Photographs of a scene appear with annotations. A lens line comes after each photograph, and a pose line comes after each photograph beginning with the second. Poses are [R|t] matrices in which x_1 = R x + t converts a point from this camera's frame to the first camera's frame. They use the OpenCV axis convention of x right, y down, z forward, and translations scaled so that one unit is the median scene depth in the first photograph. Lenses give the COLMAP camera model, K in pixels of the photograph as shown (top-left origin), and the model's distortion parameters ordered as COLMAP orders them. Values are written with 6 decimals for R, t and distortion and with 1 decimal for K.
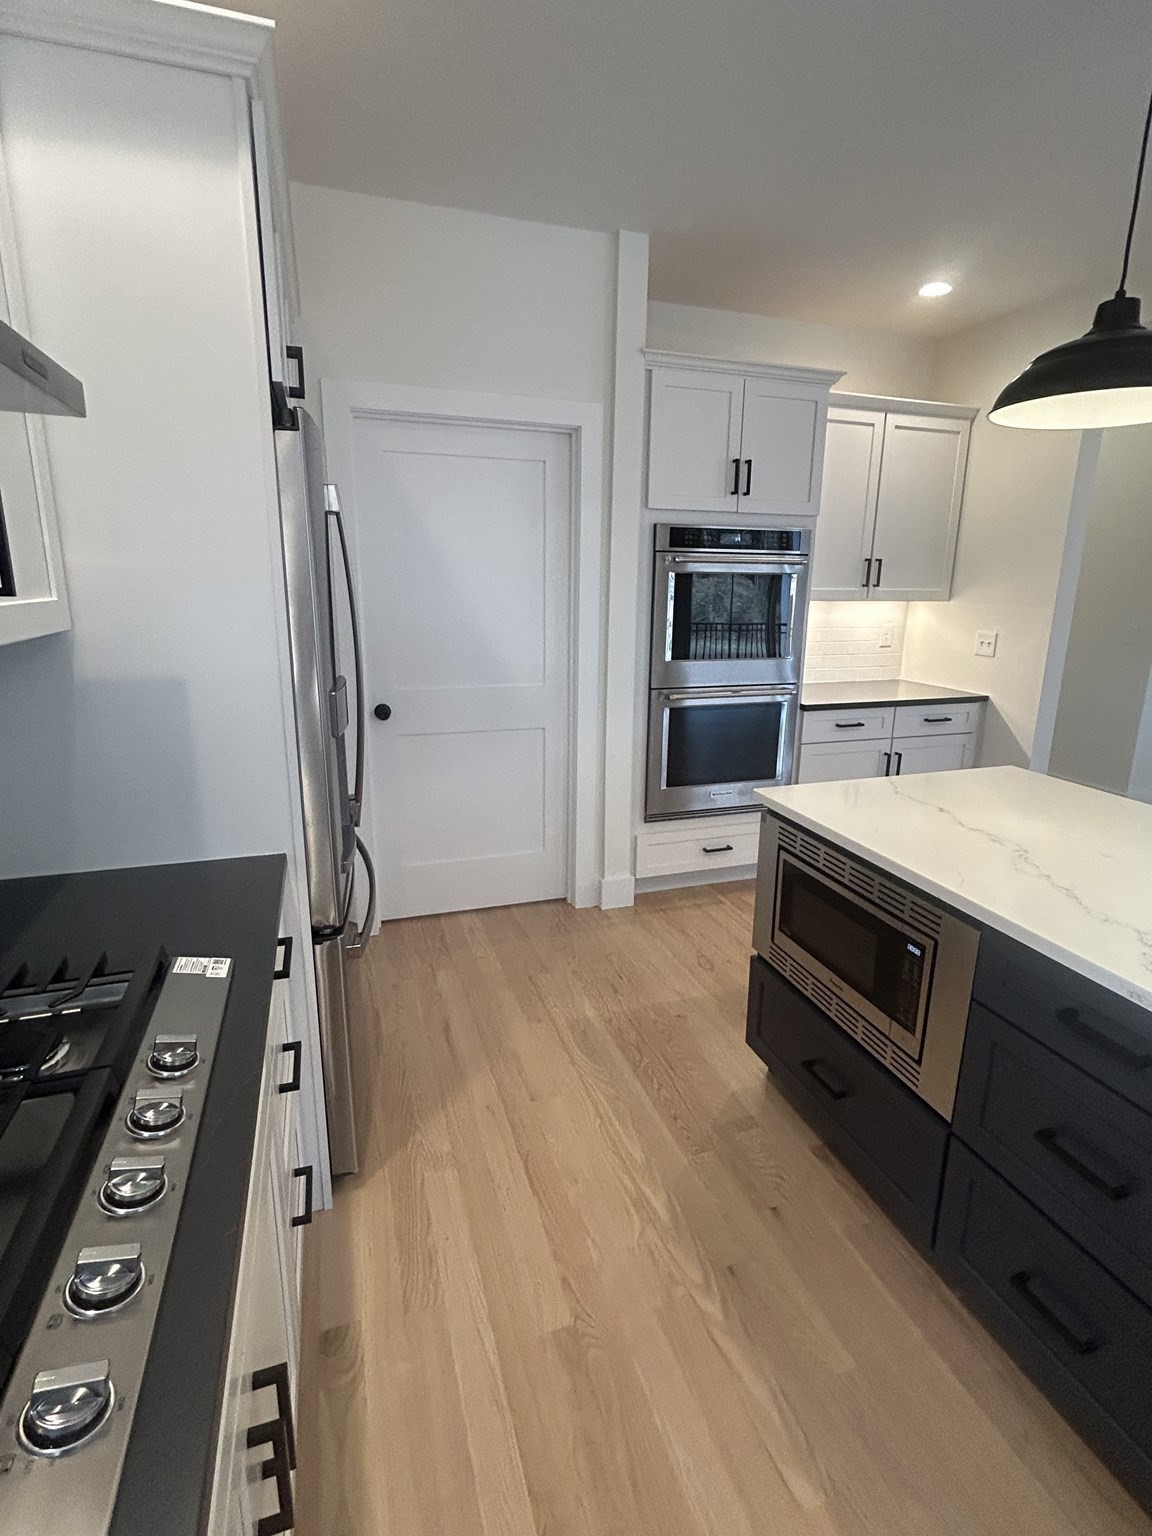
lens RADIAL K [[755.5, 0, 580.4], [0, 755.5, 764.5], [0, 0, 1]] dist [0.000428, 0.000056]
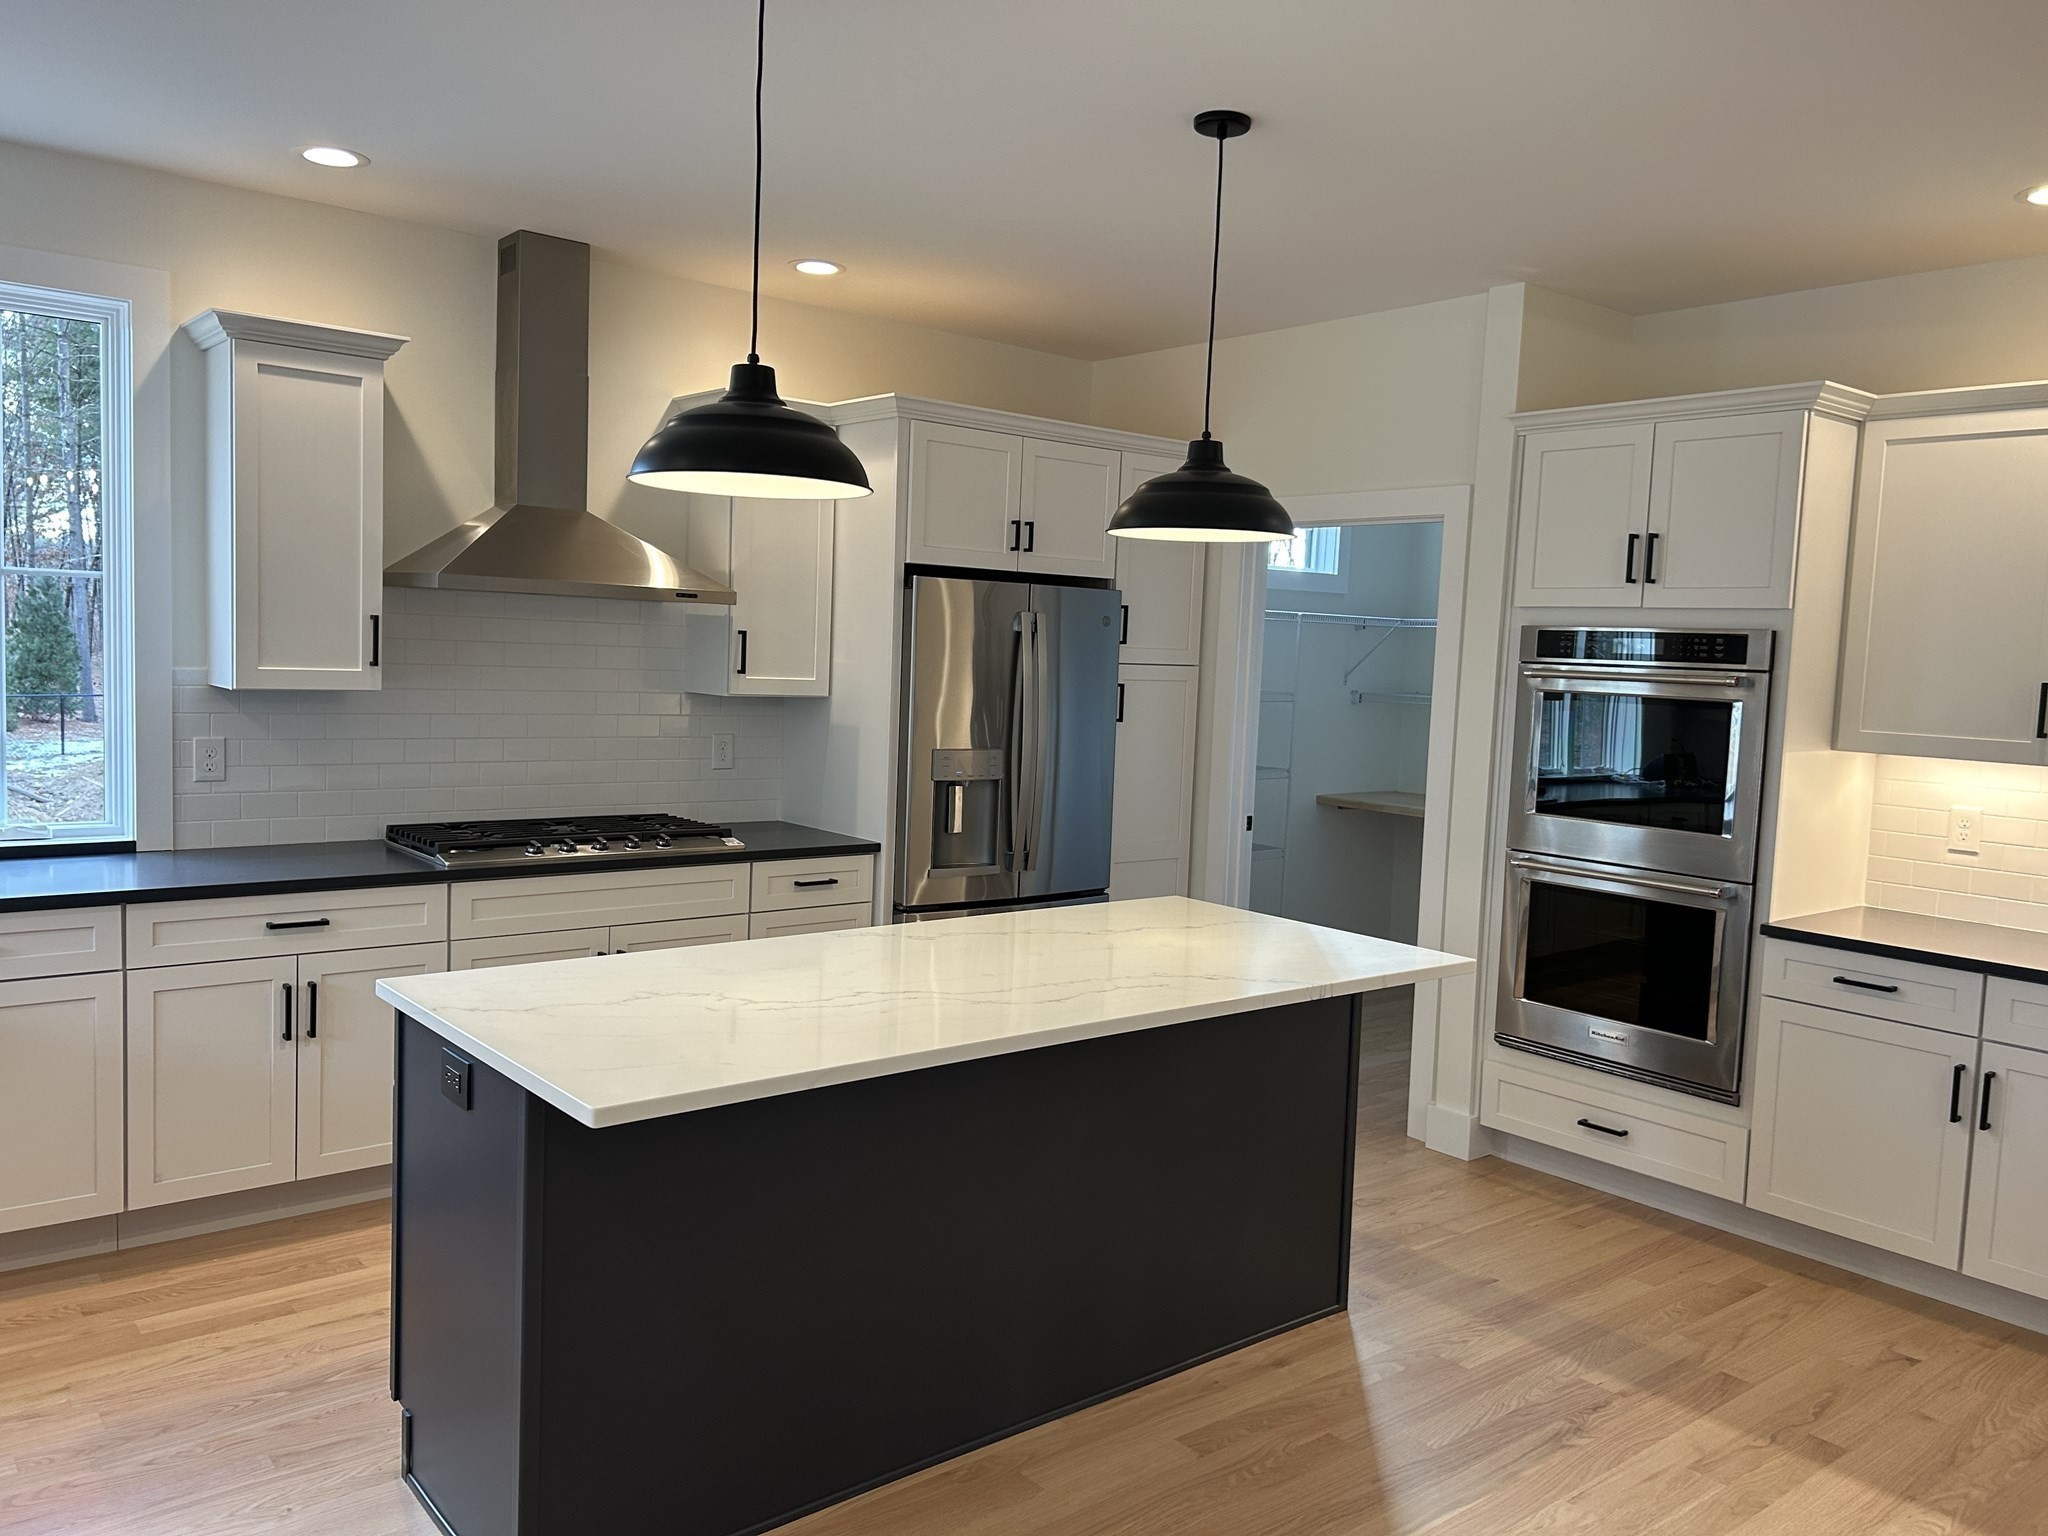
lens RADIAL K [[1528.5, 0, 1029.5], [0, 1528.5, 768.8], [0, 0, 1]] dist [0.004342, -0.007231]
pose [[0.353925, 0.077963, -0.932019, 1.253271], [-0.263916, 0.964347, -0.019553, -0.025092], [0.897265, 0.252895, 0.361882, 0.055103]]
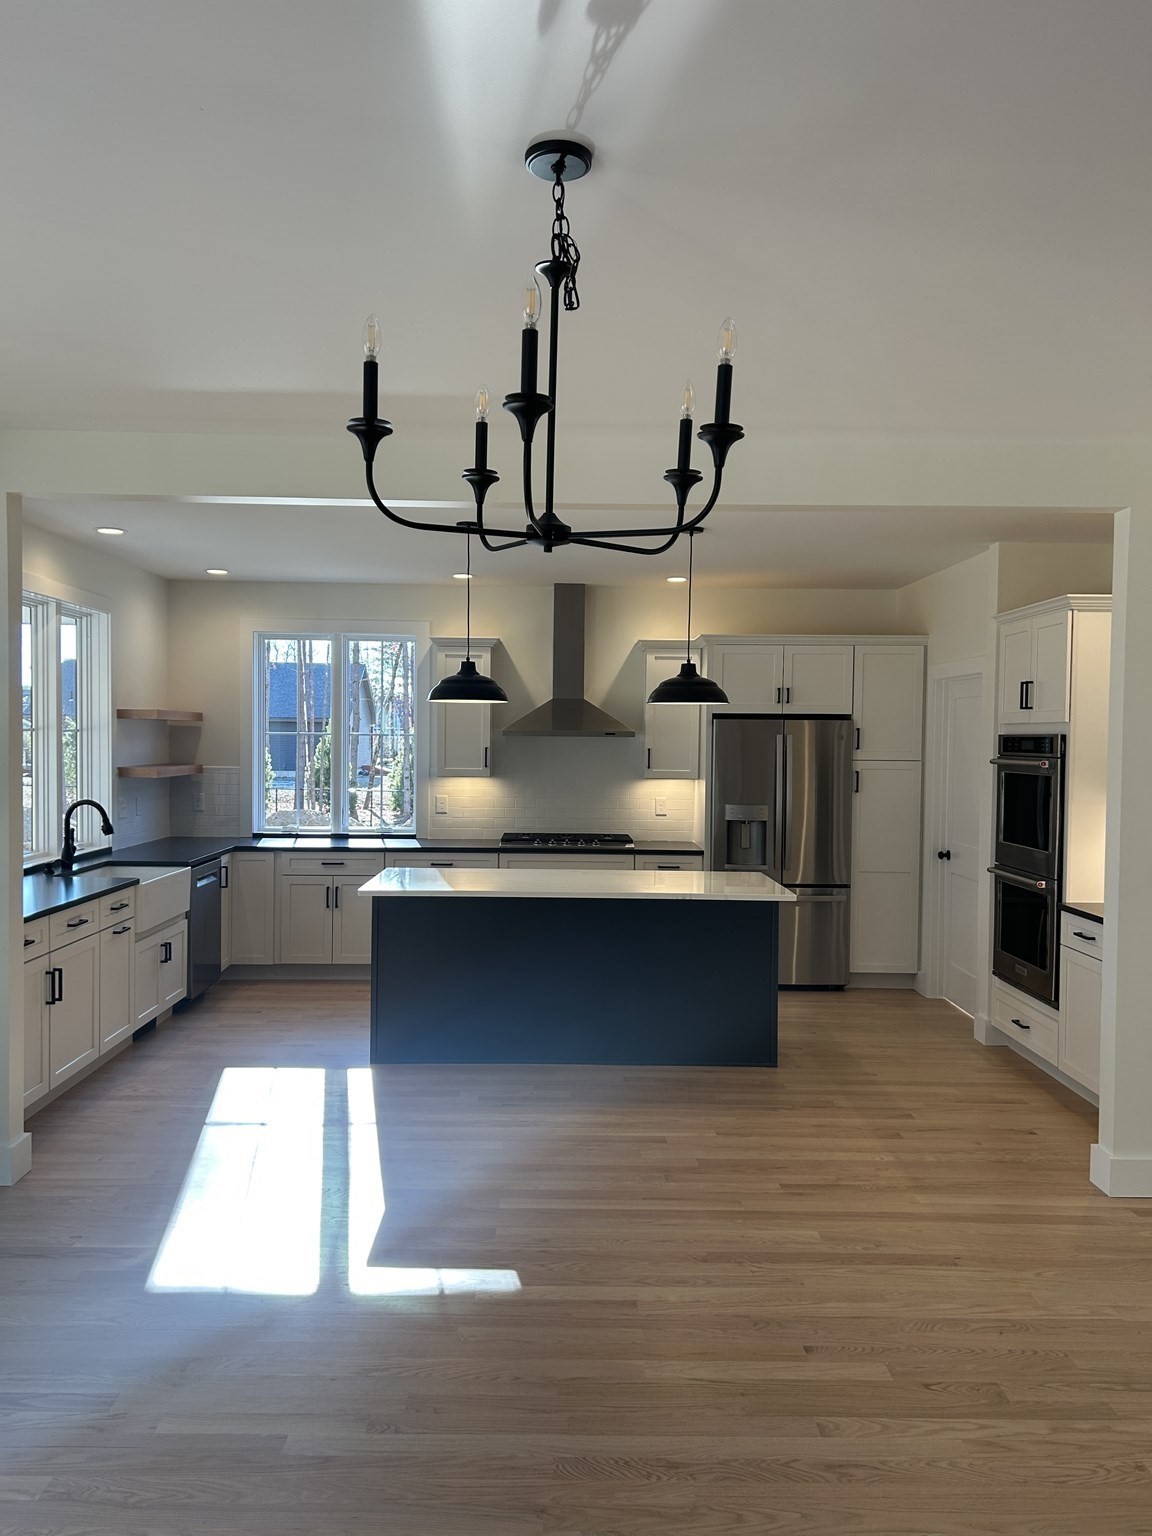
lens RADIAL K [[1146.4, 0, 569.9], [0, 1146.4, 766.8], [0, 0, 1]] dist [0.004342, -0.007231]
pose [[-0.305216, 0.012503, -0.952201, 2.065748], [-0.246030, 0.964931, 0.091532, -0.247685], [0.919952, 0.262207, -0.291436, 0.853044]]
